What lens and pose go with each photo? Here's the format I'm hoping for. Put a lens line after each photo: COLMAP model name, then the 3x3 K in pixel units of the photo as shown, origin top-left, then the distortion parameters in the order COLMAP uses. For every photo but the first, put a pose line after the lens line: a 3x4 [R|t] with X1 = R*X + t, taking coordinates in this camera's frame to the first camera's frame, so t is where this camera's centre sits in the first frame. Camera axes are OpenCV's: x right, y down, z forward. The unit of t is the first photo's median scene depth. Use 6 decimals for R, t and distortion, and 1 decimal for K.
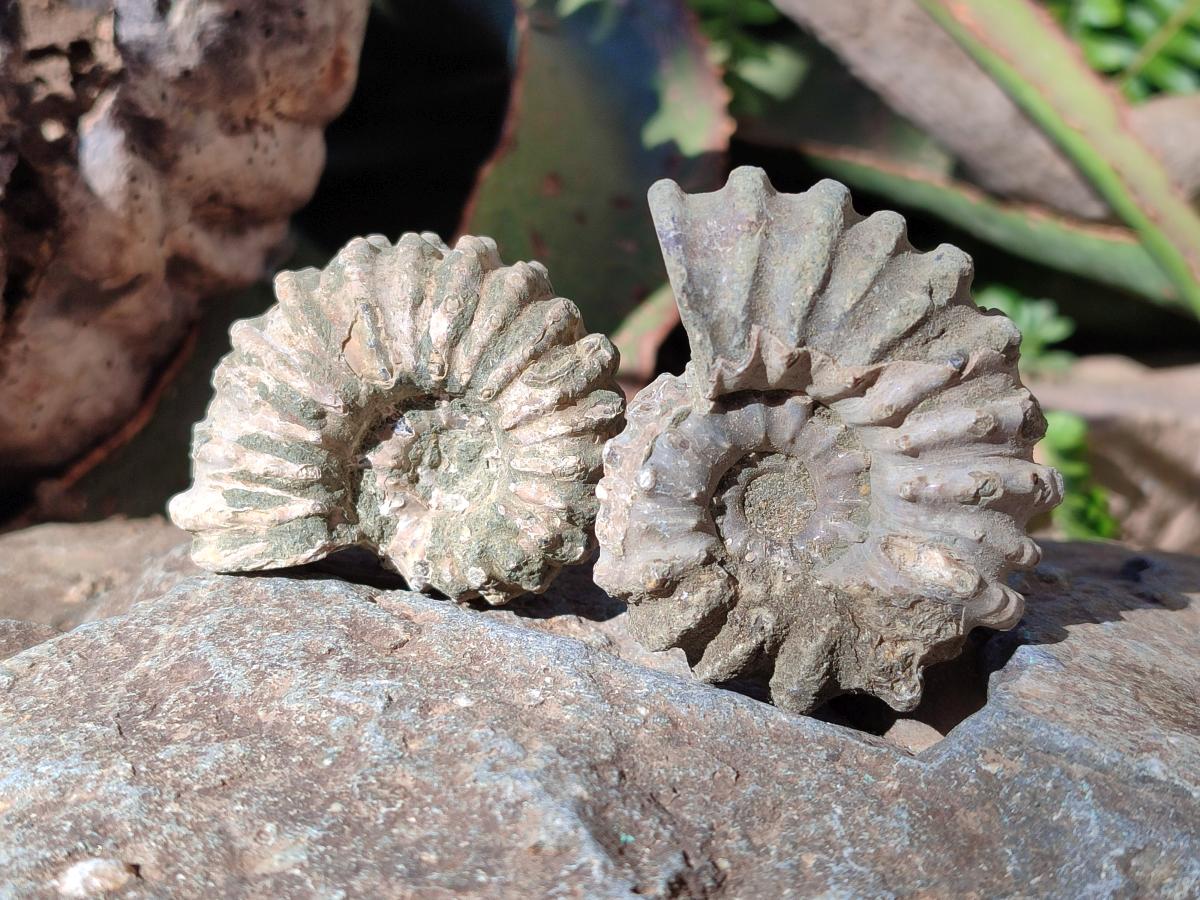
lens RADIAL K [[1793.7, 0, 600.0], [0, 1793.7, 450.0], [0, 0, 1]] dist [0.452530, -3.927262]
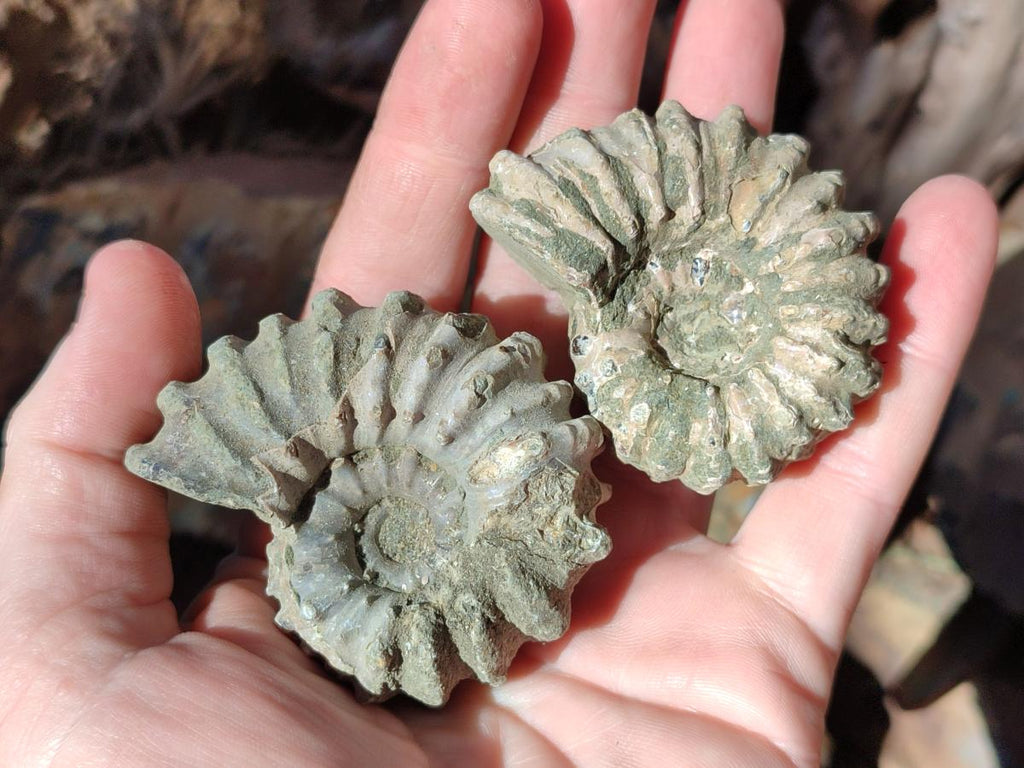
lens RADIAL K [[1530.7, 0, 512.0], [0, 1530.7, 384.0], [0, 0, 1]] dist [0.452530, -3.927262]
pose [[0.597682, -0.795007, 0.103631, 0.117637], [0.797402, 0.576049, -0.179772, 0.216395], [0.083223, 0.190082, 0.978234, 0.002752]]
